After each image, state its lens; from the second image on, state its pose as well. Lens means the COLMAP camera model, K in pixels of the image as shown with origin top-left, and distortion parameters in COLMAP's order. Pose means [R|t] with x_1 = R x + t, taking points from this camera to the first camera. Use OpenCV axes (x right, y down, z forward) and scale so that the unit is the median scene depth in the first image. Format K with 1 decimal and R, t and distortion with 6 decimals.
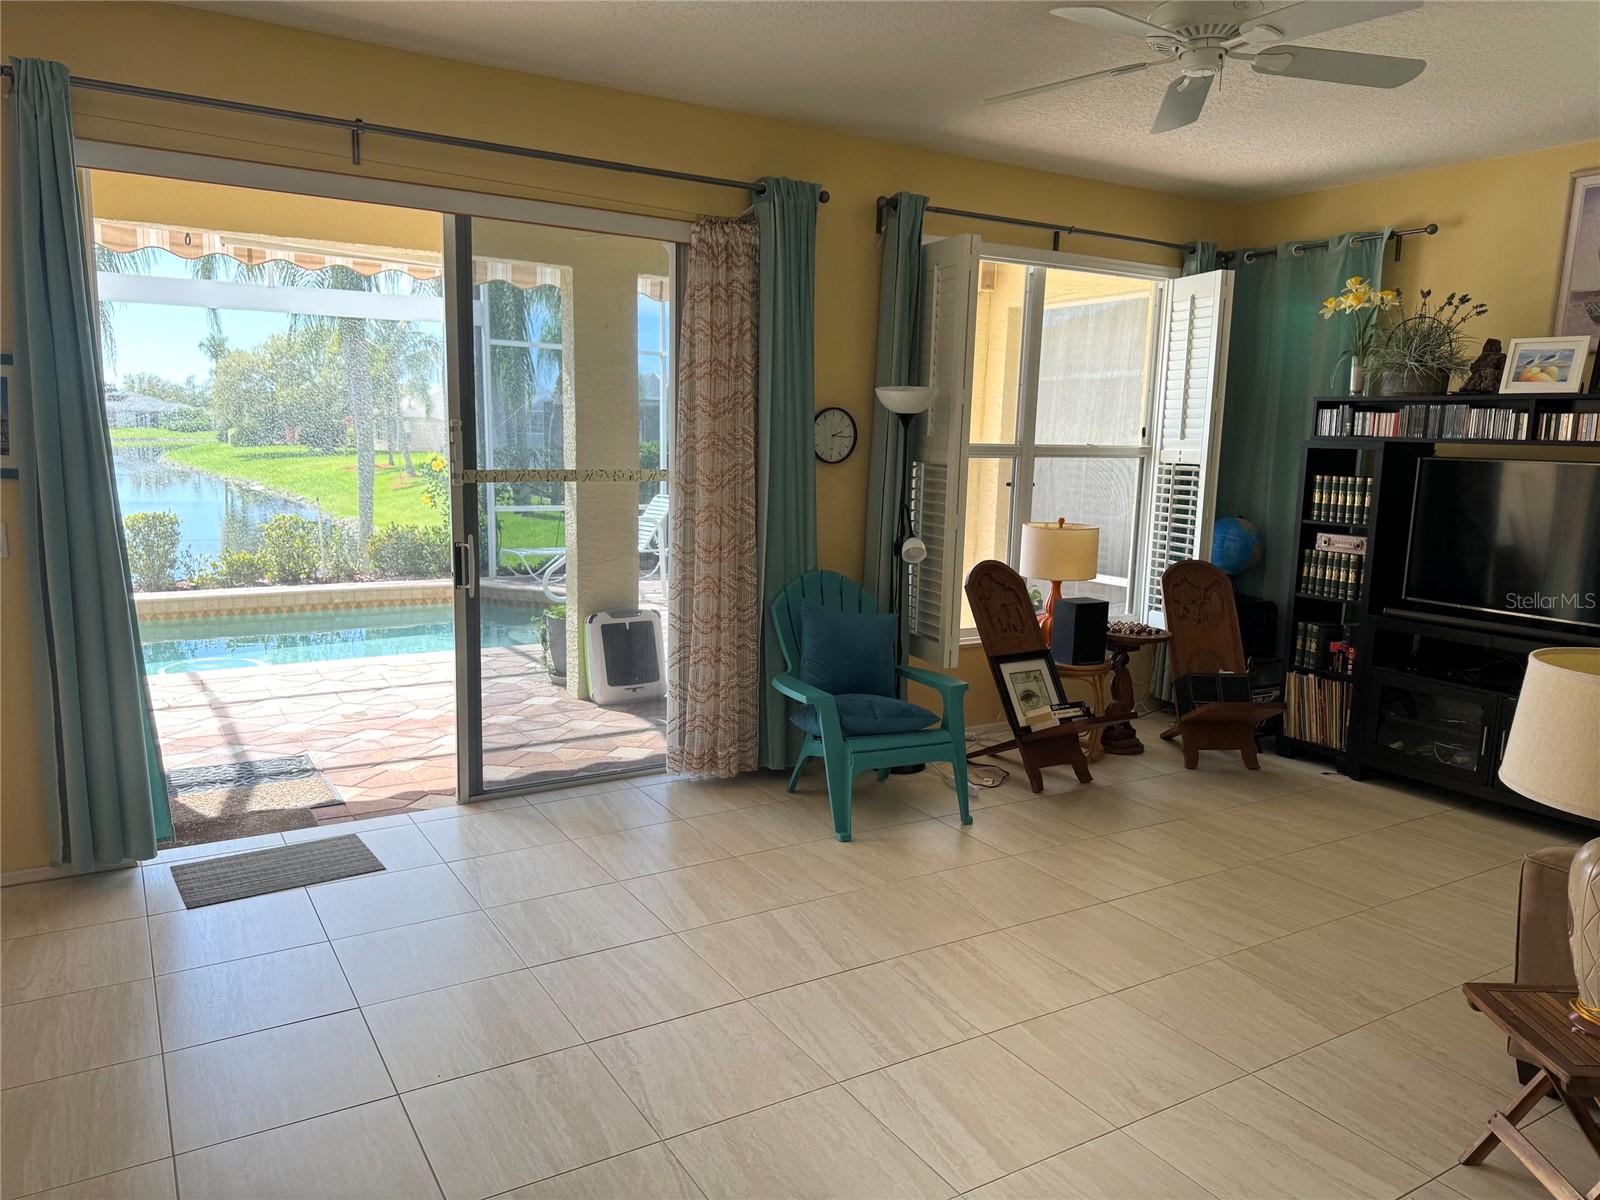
lens RADIAL K [[1131.2, 0, 800.0], [0, 1131.2, 600.0], [0, 0, 1]] dist [0.001395, -0.000443]
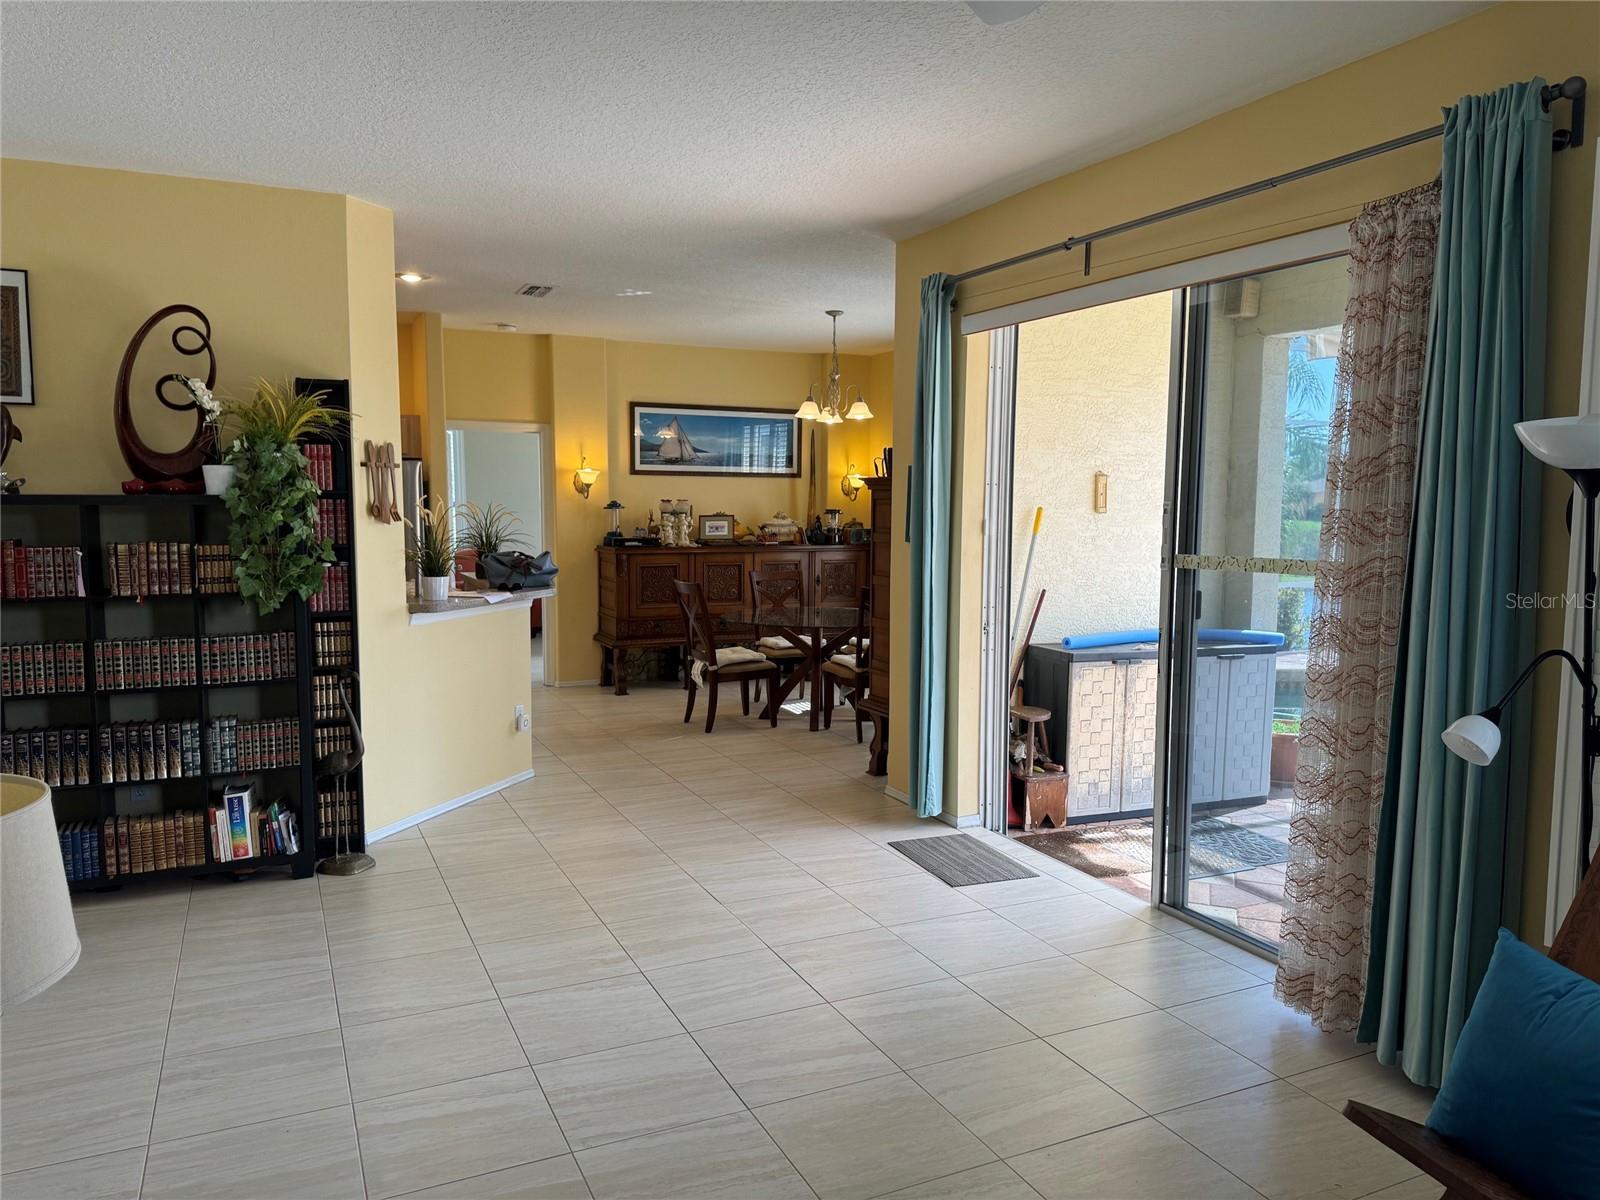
lens RADIAL K [[1131.2, 0, 800.0], [0, 1131.2, 600.0], [0, 0, 1]] dist [0.001395, -0.000443]
pose [[-0.109352, 0.070415, -0.991506, 0.725375], [-0.155951, 0.983919, 0.087076, -0.118824], [0.981693, 0.164148, -0.096612, 0.850067]]
